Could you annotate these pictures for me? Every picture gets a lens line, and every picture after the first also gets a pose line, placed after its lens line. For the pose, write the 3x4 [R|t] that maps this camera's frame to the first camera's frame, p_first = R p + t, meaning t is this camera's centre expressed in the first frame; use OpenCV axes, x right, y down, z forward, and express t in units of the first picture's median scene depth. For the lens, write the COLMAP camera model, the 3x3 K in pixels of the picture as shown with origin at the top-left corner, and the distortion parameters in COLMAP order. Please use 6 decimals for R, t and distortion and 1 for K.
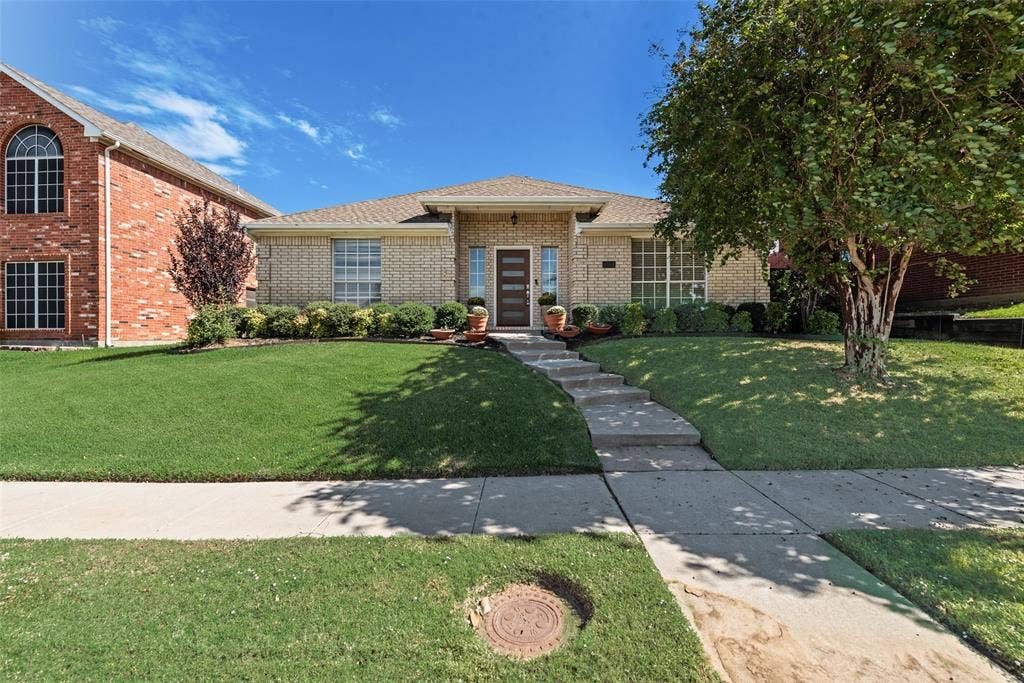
lens RADIAL K [[404.8, 0, 509.0], [0, 404.8, 337.5], [0, 0, 1]] dist [0.009978, -0.000694]
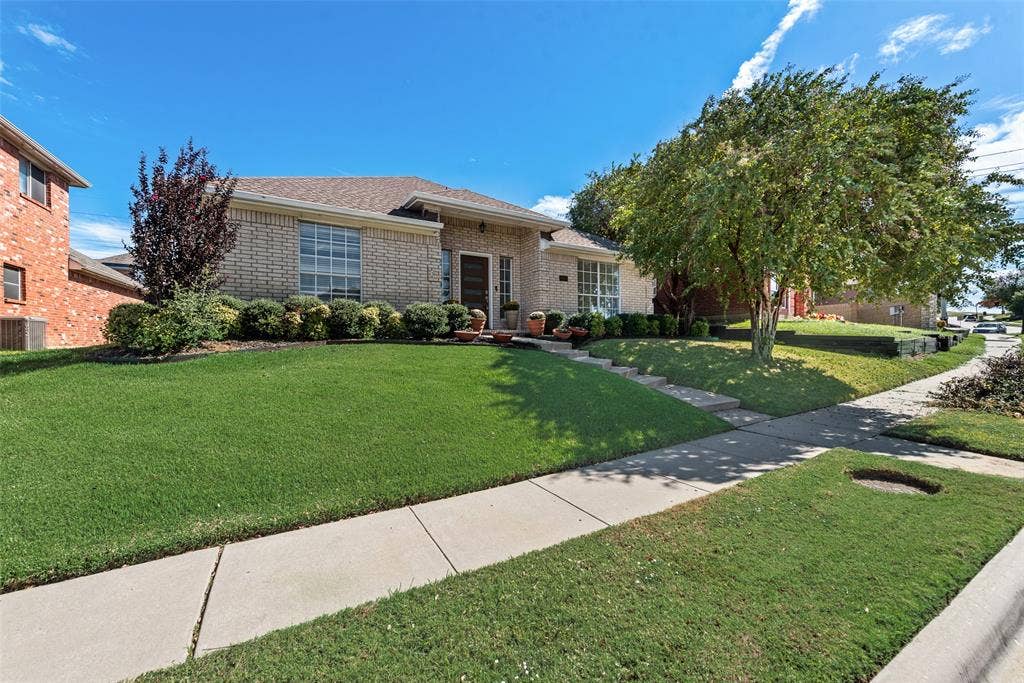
lens RADIAL K [[404.8, 0, 510.5], [0, 404.8, 341.2], [0, 0, 1]] dist [0.009978, -0.000694]
pose [[0.844649, -0.002791, 0.535313, -0.526955], [0.006602, 0.999965, -0.005204, 0.009483], [-0.535280, 0.007929, 0.844638, 0.079844]]
